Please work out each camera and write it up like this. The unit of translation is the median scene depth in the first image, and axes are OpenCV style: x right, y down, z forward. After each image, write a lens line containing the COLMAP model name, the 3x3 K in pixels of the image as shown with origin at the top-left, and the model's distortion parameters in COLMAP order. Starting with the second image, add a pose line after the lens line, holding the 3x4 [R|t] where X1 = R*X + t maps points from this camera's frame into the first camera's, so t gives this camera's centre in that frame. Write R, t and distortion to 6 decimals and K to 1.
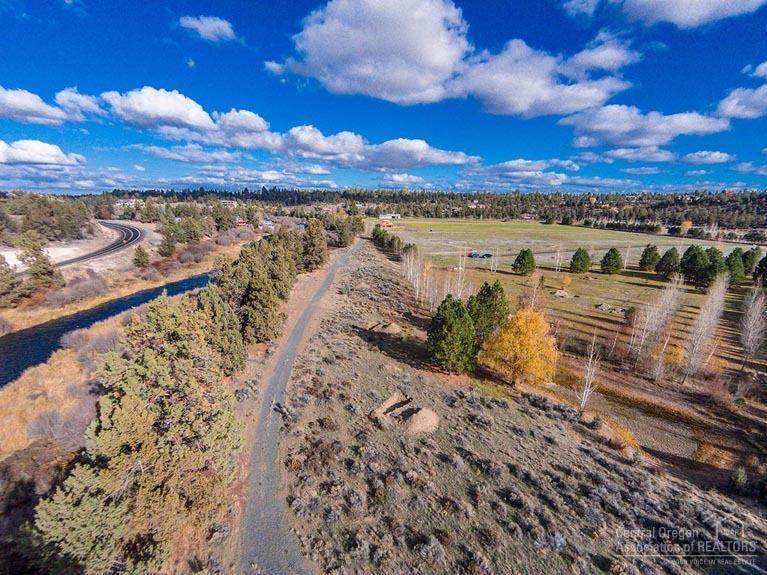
lens RADIAL K [[364.8, 0, 384.1], [0, 364.8, 299.9], [0, 0, 1]] dist [-0.055831, 0.034368]
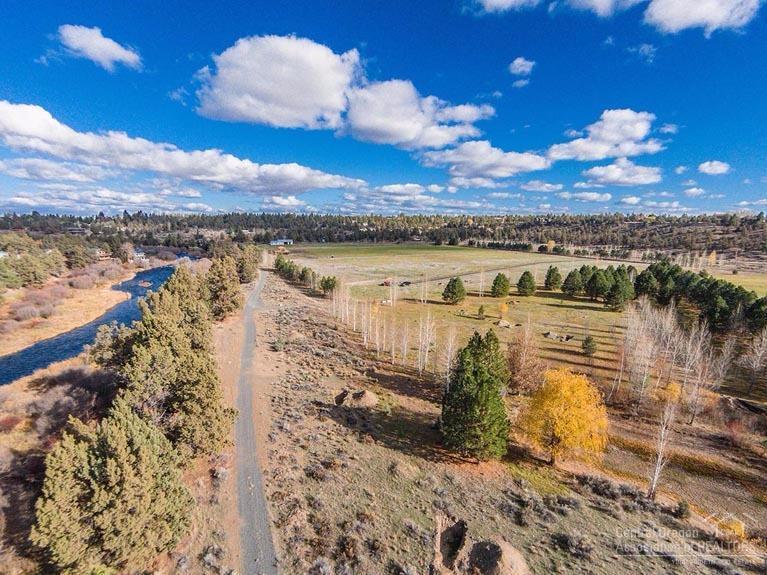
lens RADIAL K [[364.8, 0, 384.1], [0, 364.8, 299.9], [0, 0, 1]] dist [-0.055831, 0.034368]
pose [[0.951762, -0.070911, 0.298531, -0.098448], [0.088264, 0.995079, -0.045034, -0.057833], [-0.293868, 0.069211, 0.953337, 0.131151]]
